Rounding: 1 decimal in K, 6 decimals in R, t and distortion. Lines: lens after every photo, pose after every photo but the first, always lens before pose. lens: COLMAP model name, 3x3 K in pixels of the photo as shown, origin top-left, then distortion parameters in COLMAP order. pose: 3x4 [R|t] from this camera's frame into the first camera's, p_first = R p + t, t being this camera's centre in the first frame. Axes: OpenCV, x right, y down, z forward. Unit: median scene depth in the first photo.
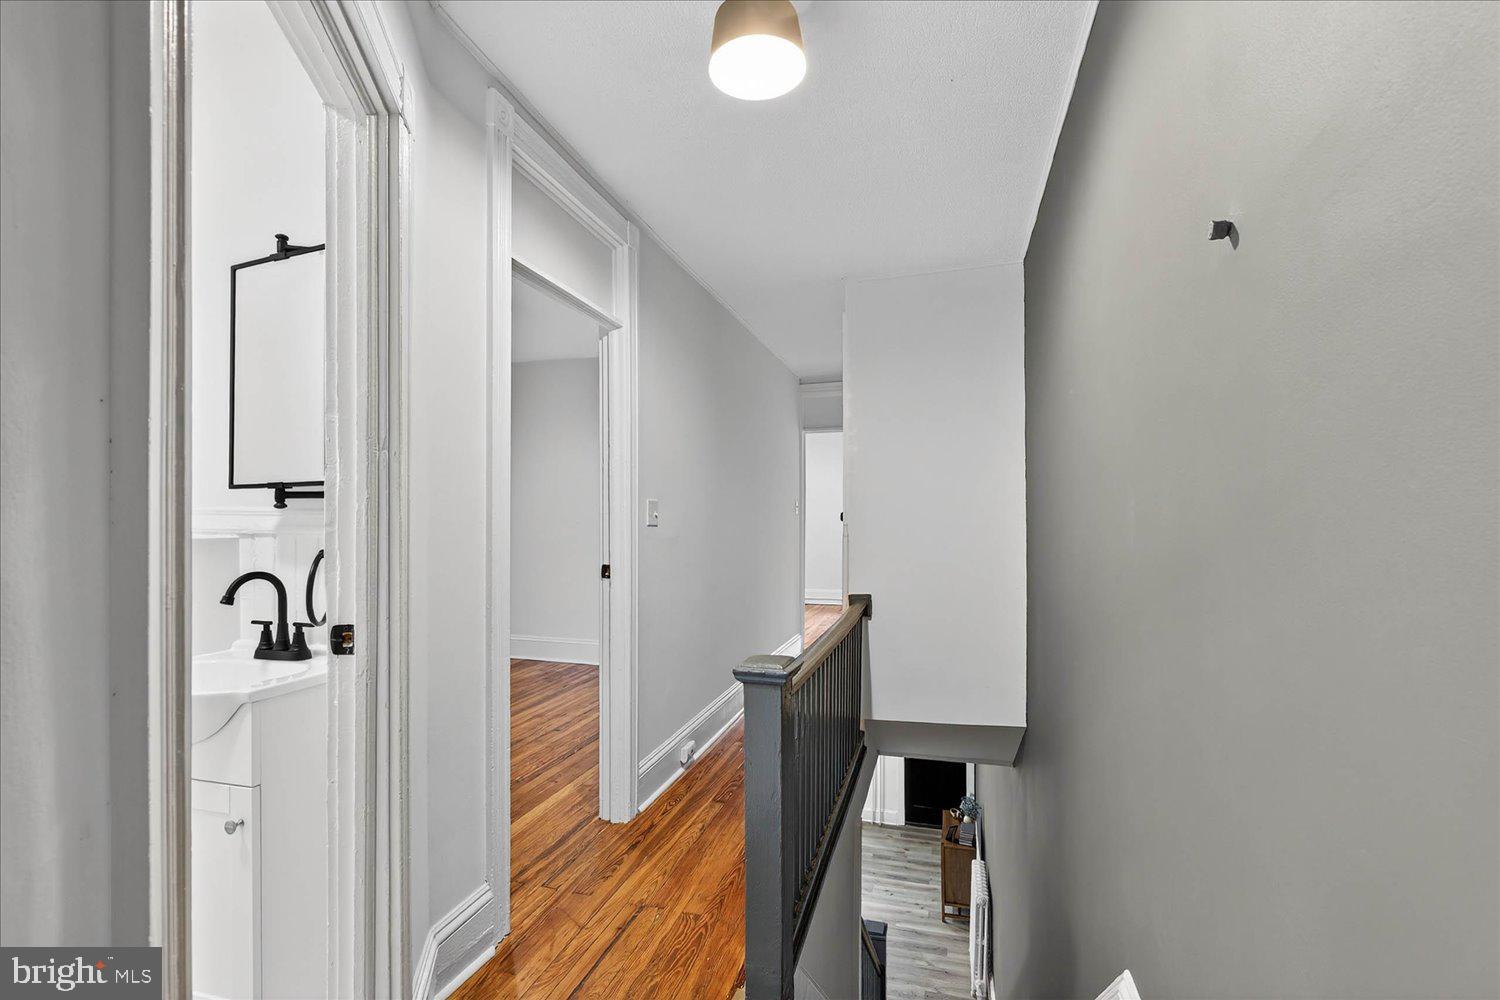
lens RADIAL K [[668.4, 0, 754.1], [0, 668.4, 505.3], [0, 0, 1]] dist [-0.000705, -0.001270]
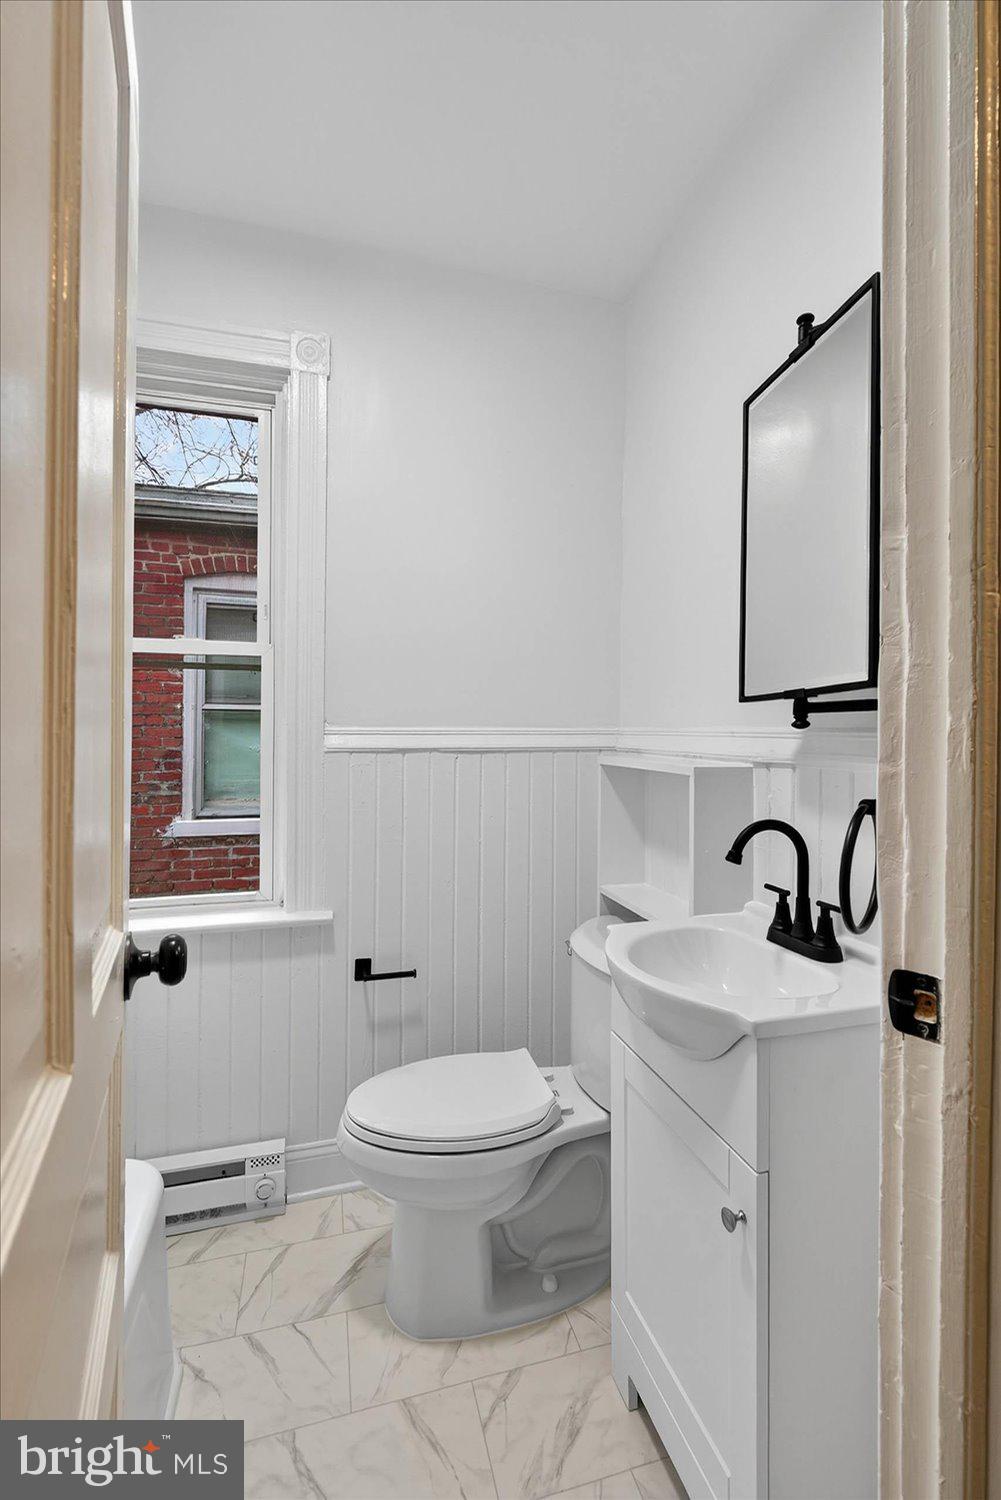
lens RADIAL K [[668.4, 0, 505.6], [0, 668.4, 737.1], [0, 0, 1]] dist [-0.000705, -0.001270]
pose [[0.508233, 0.009697, -0.861165, -0.285904], [0.000111, 0.999936, 0.011325, 0.005849], [0.861219, -0.005851, 0.508200, 0.408912]]
